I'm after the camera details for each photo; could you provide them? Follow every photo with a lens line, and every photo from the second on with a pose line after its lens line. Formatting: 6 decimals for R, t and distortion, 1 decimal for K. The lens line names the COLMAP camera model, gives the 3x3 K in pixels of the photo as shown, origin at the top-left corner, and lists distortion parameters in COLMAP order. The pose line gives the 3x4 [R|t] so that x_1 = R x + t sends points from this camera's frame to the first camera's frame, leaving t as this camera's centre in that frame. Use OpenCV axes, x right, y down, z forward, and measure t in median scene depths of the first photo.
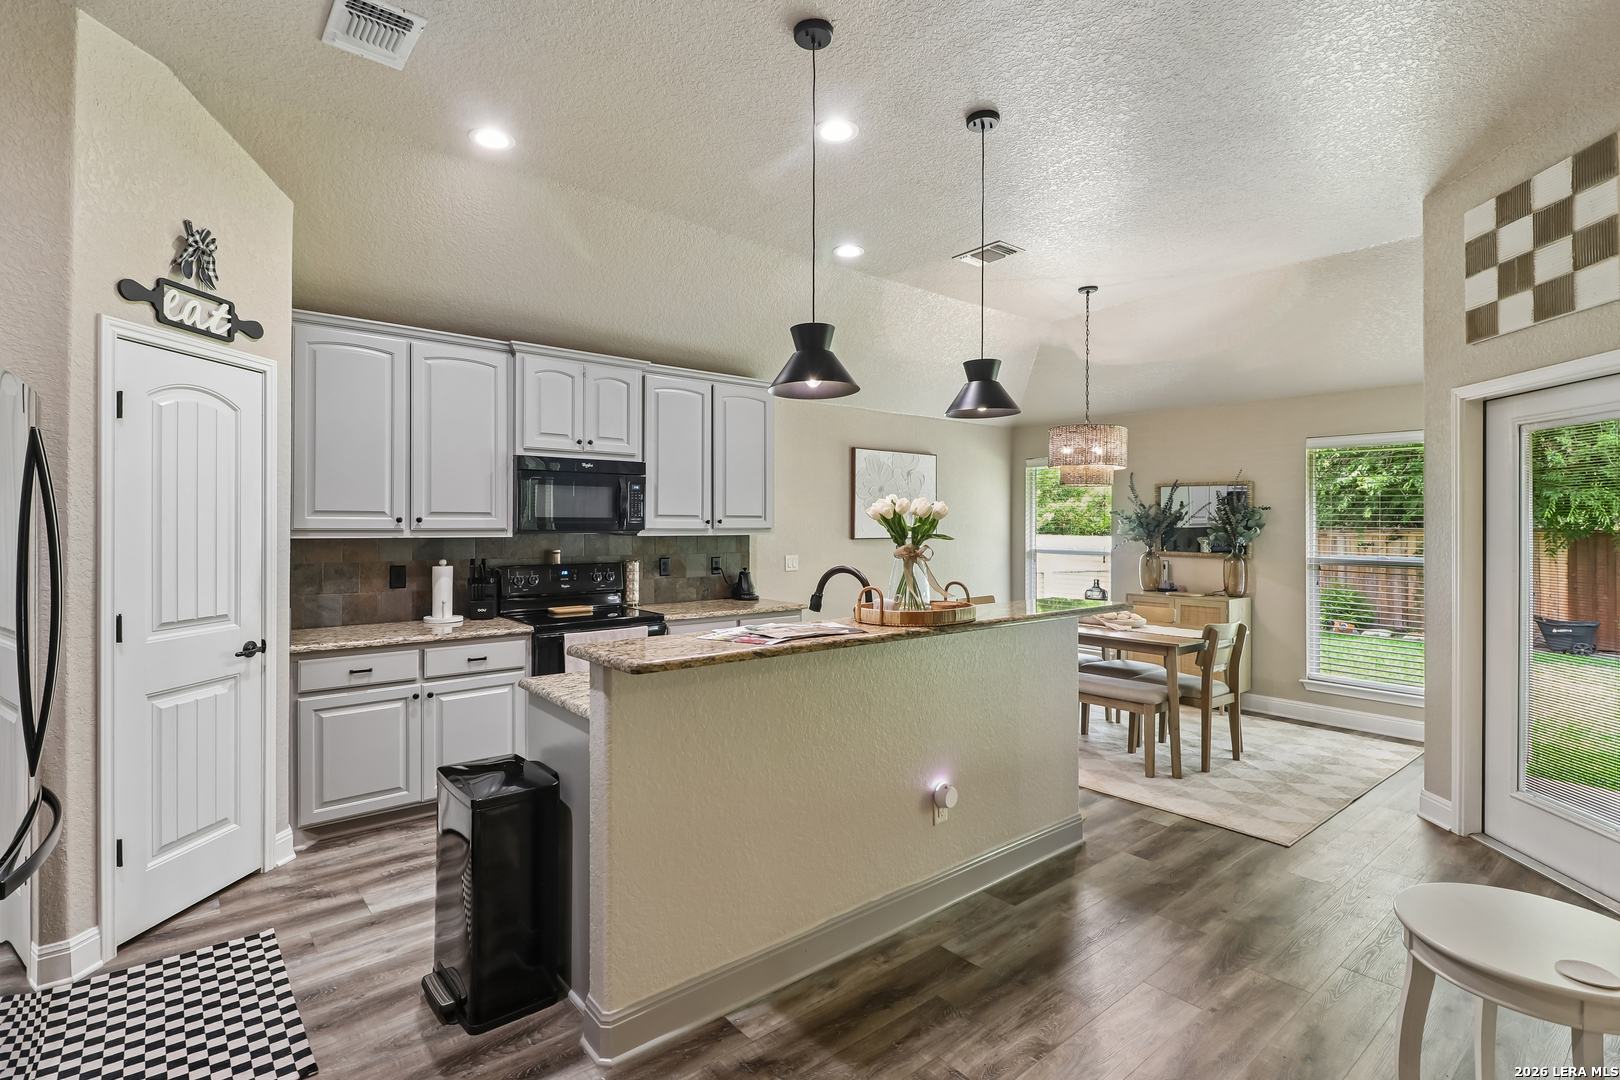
lens RADIAL K [[775.0, 0, 810.4], [0, 775.0, 524.8], [0, 0, 1]] dist [-0.004171, -0.006855]
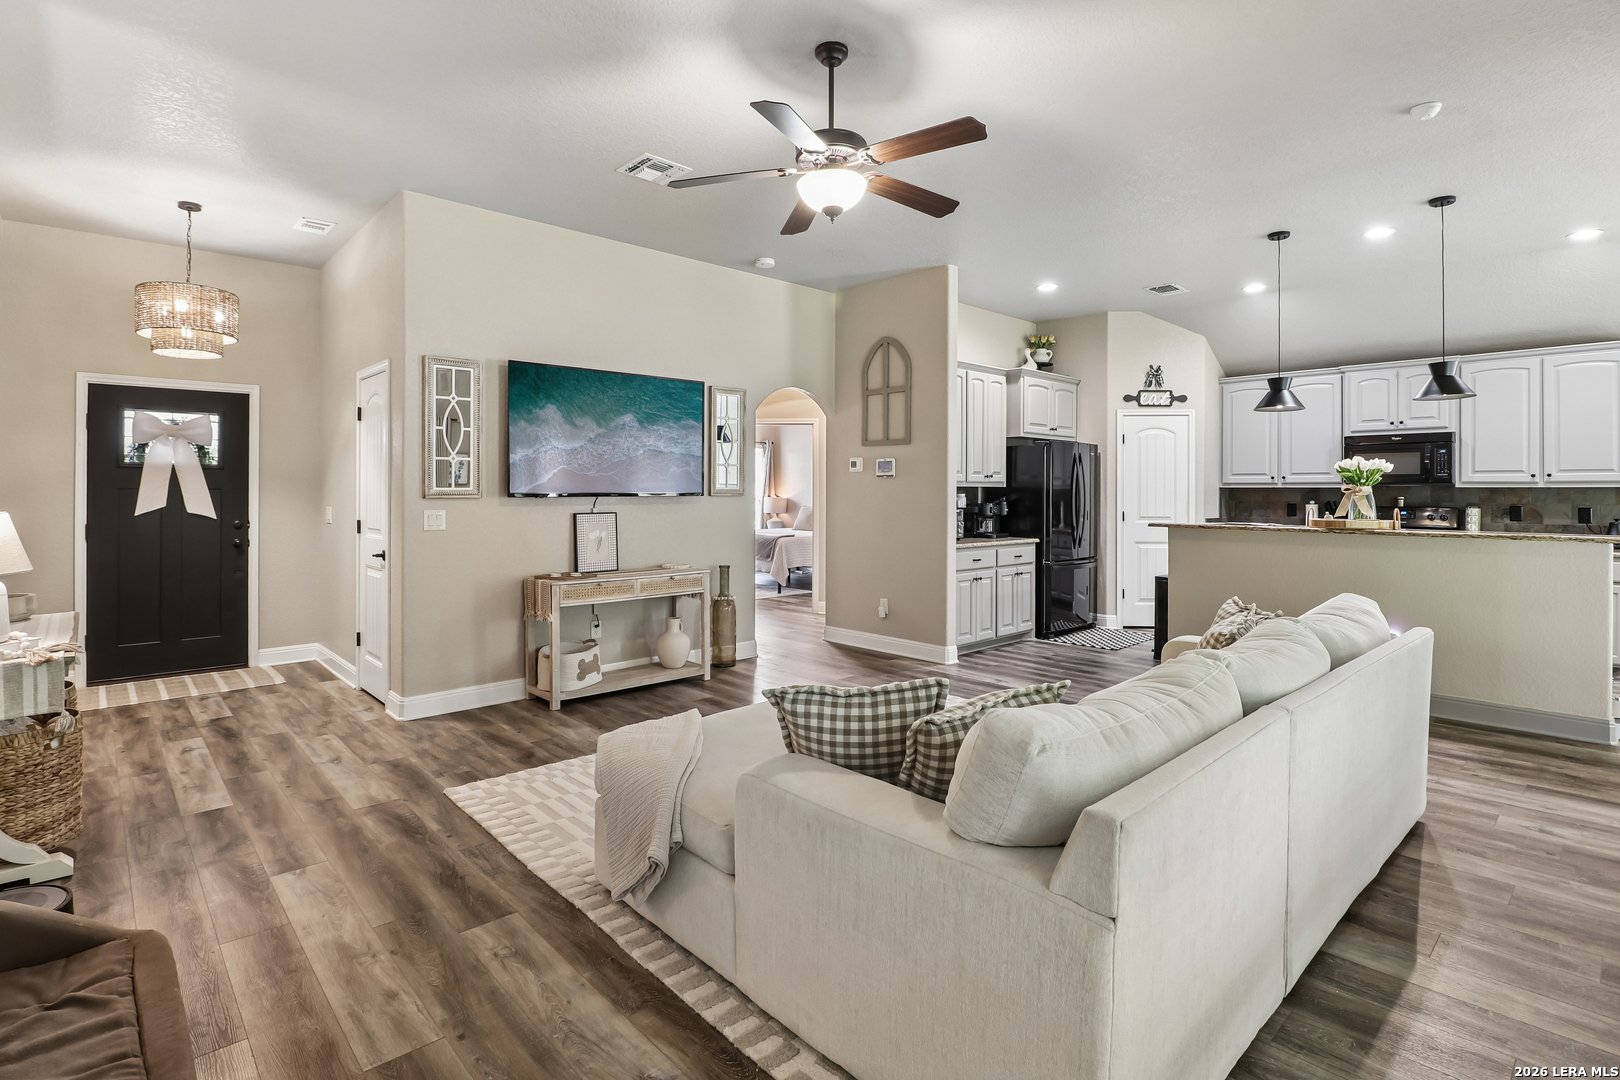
lens RADIAL K [[775.0, 0, 789.7], [0, 775.0, 502.8], [0, 0, 1]] dist [-0.004171, -0.006855]
pose [[0.044746, 0.013053, -0.998913, 1.218442], [0.000817, 0.999914, 0.013103, 0.027333], [0.998998, -0.001403, 0.044732, -0.240380]]
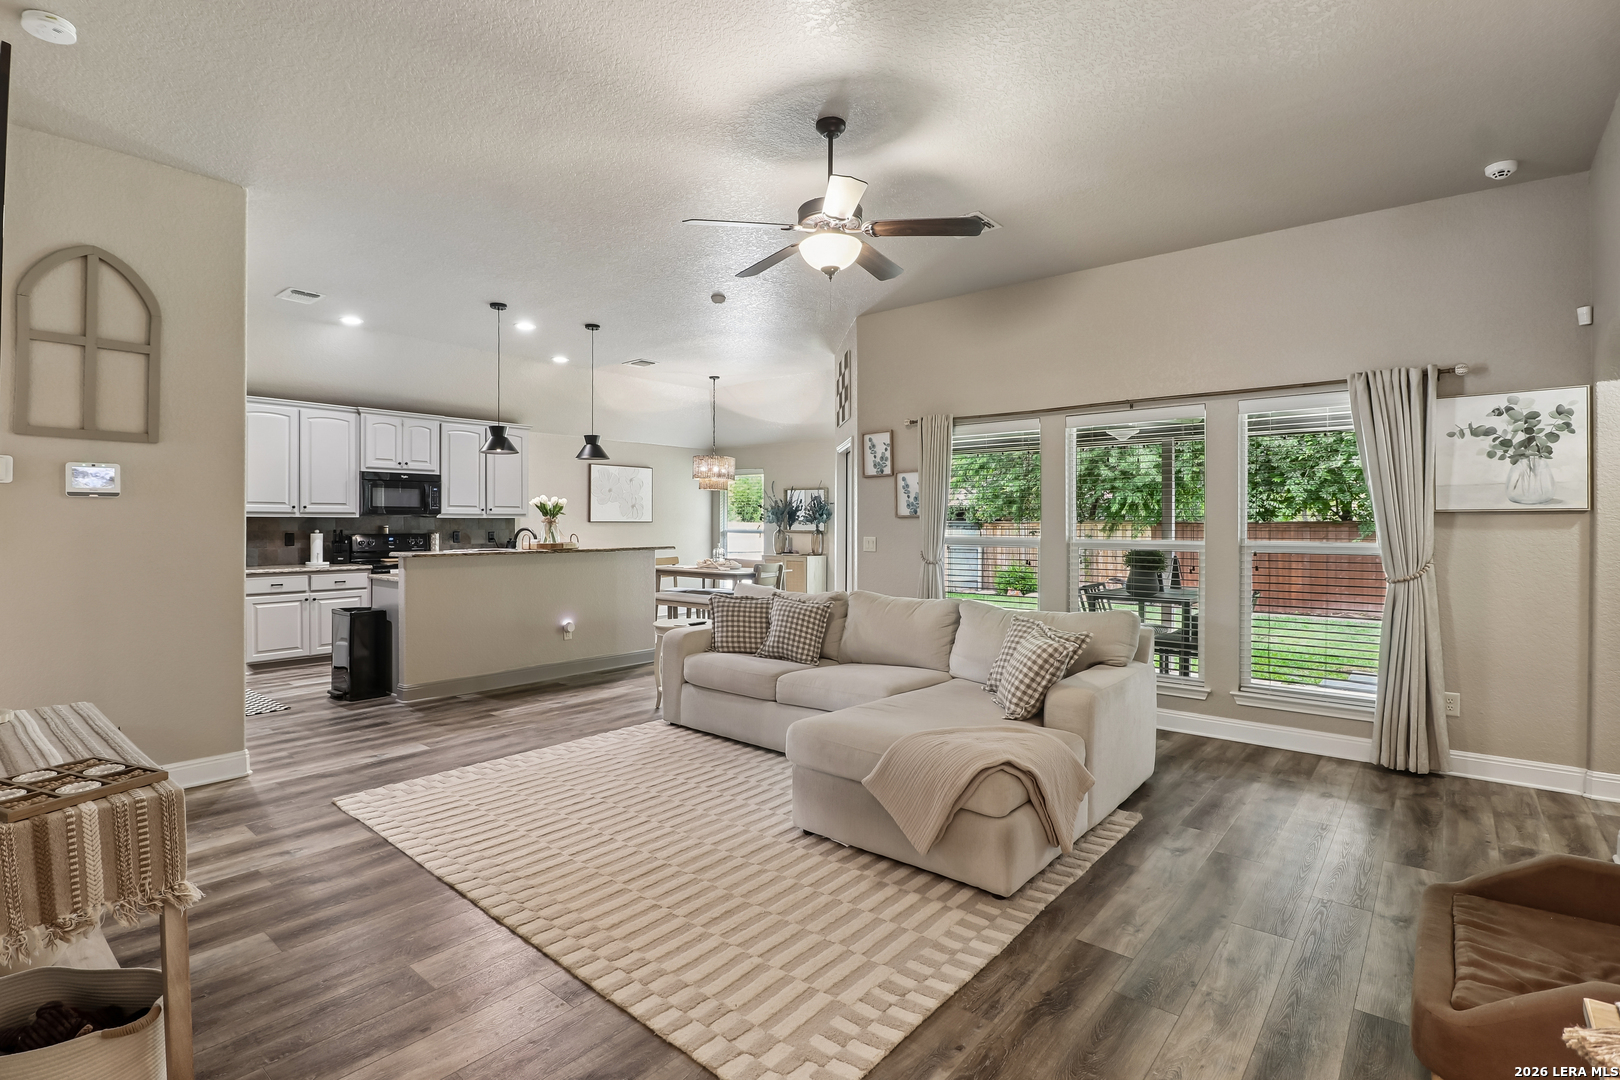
lens RADIAL K [[775.0, 0, 805.1], [0, 775.0, 524.6], [0, 0, 1]] dist [-0.004171, -0.006855]
pose [[0.983916, -0.000167, 0.178631, 0.317287], [-0.000748, 0.999987, 0.005053, 0.024159], [-0.178630, -0.005106, 0.983903, -0.967206]]
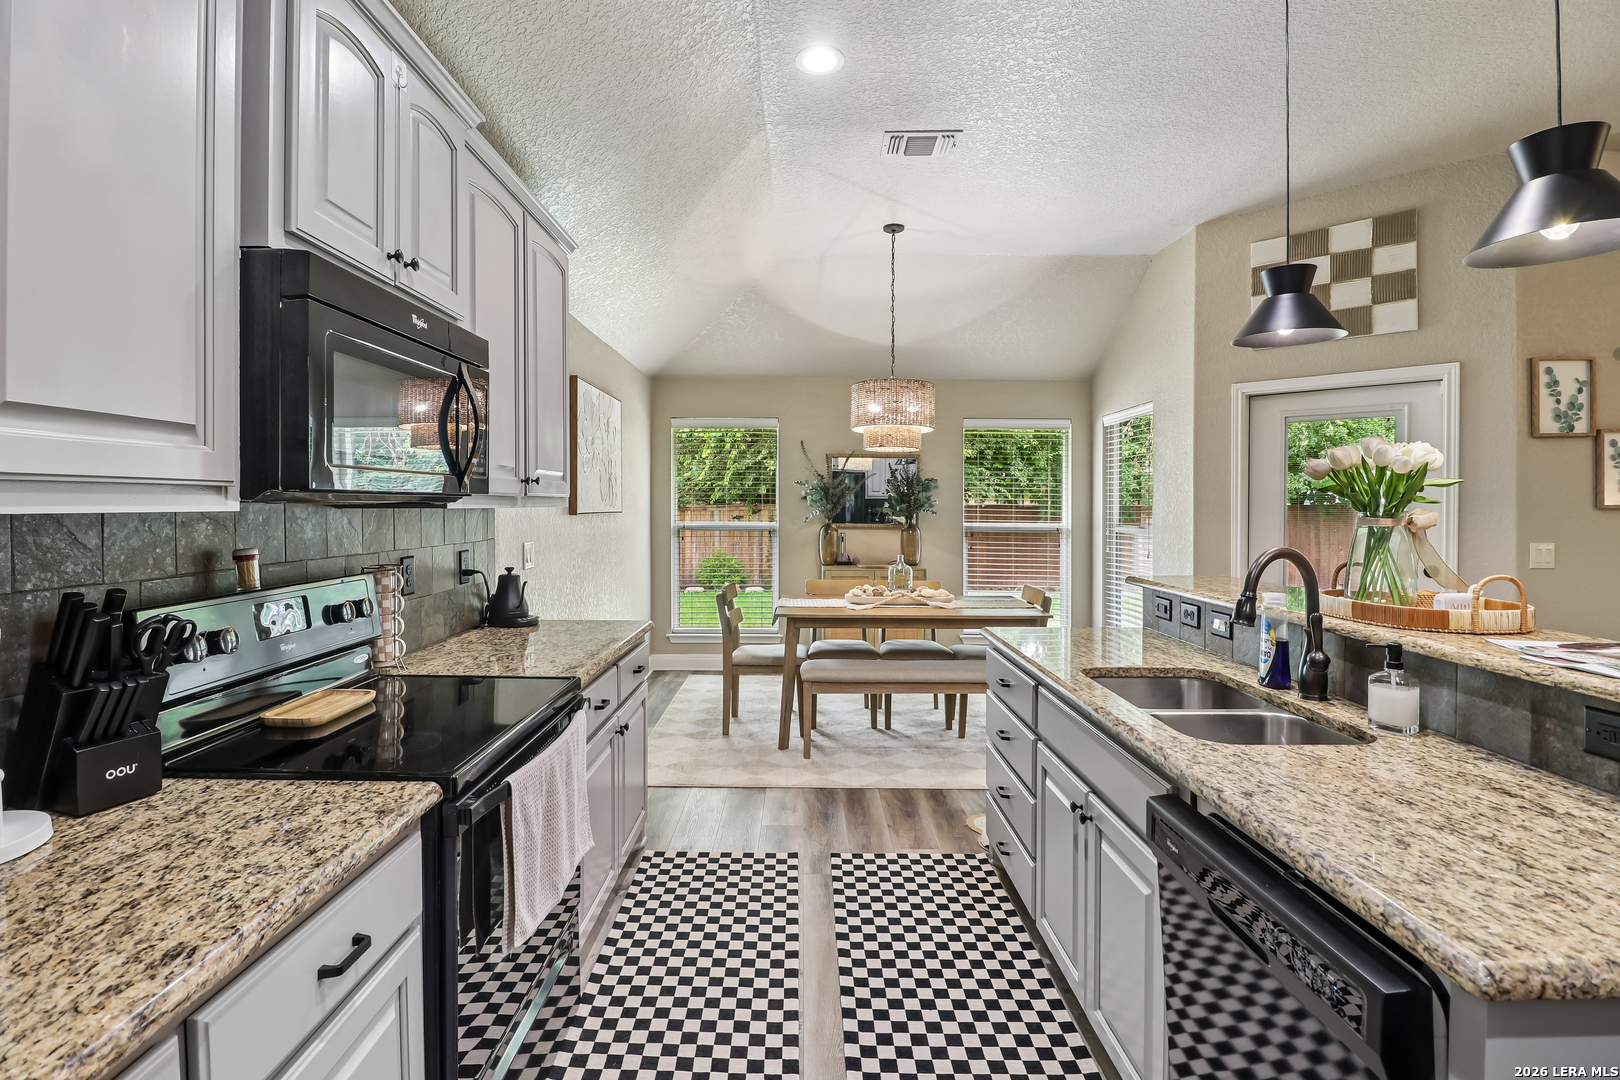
lens RADIAL K [[775.0, 0, 819.8], [0, 775.0, 517.7], [0, 0, 1]] dist [-0.004171, -0.006855]
pose [[0.637046, -0.014261, 0.770694, -0.479013], [-0.001654, 0.999801, 0.019867, 0.011795], [-0.770824, -0.013931, 0.636895, 0.631120]]
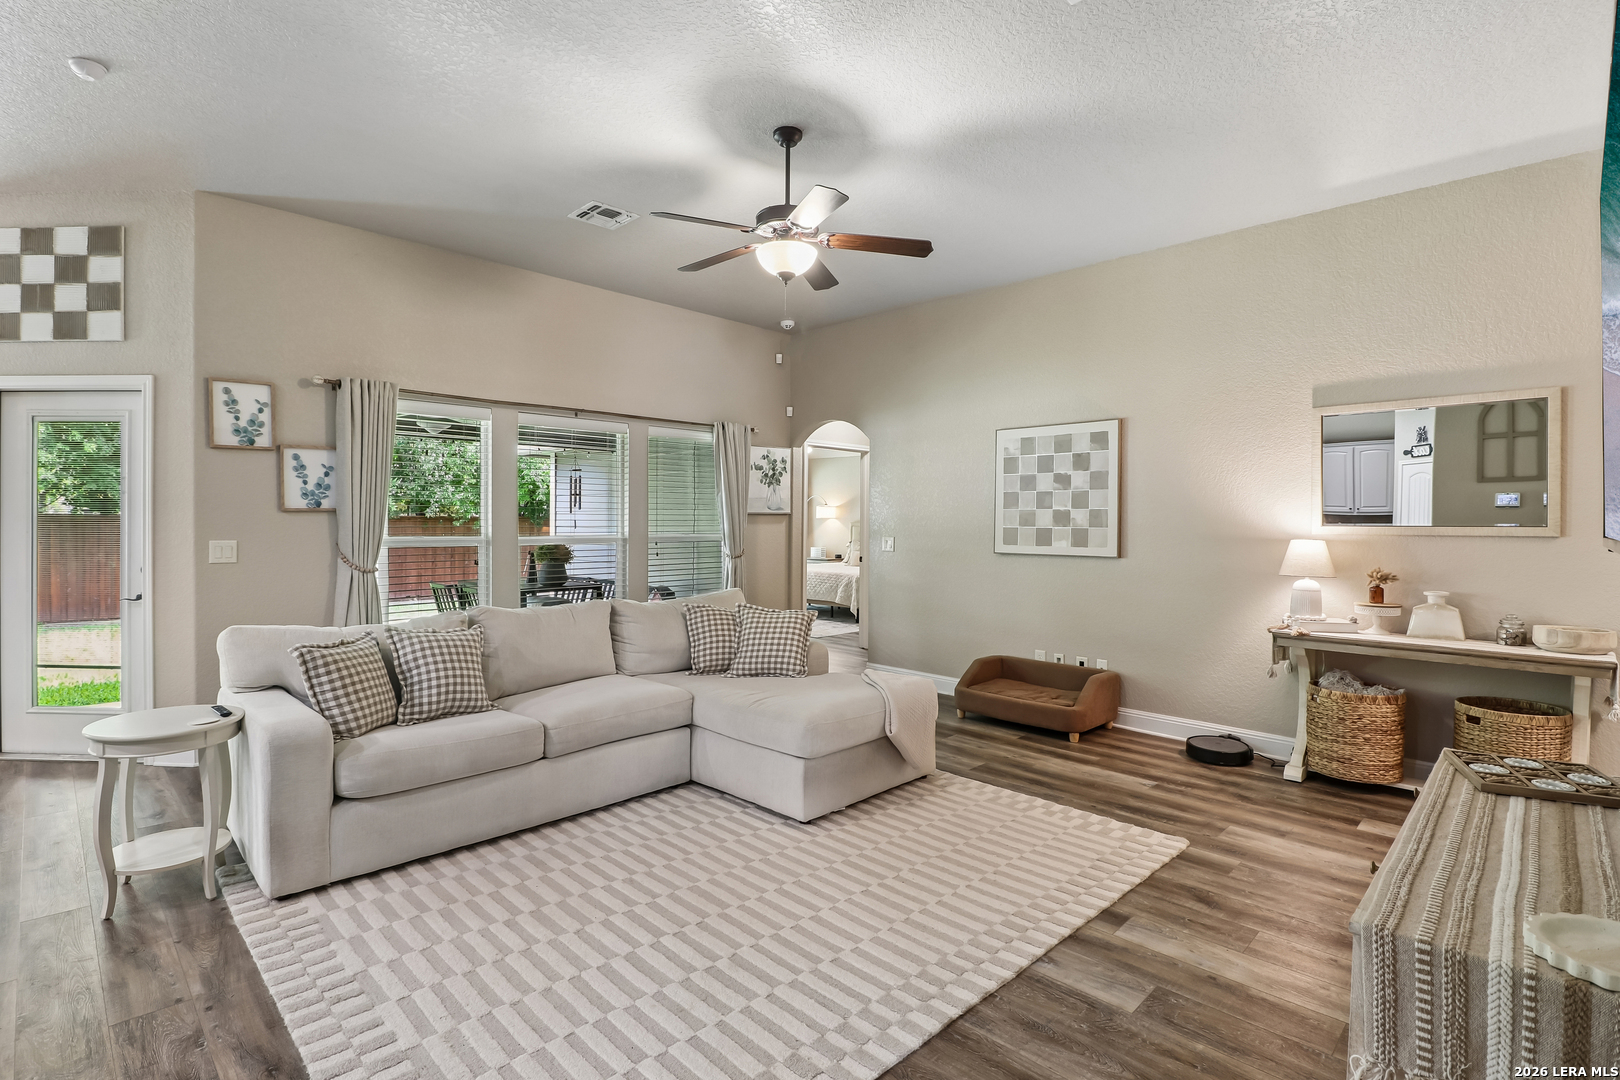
lens RADIAL K [[775.0, 0, 791.6], [0, 775.0, 522.1], [0, 0, 1]] dist [-0.004171, -0.006855]
pose [[-0.087352, -0.005292, 0.996163, -0.349461], [-0.008708, 0.999952, 0.004549, 0.021811], [-0.996139, -0.008277, -0.087394, -0.102540]]
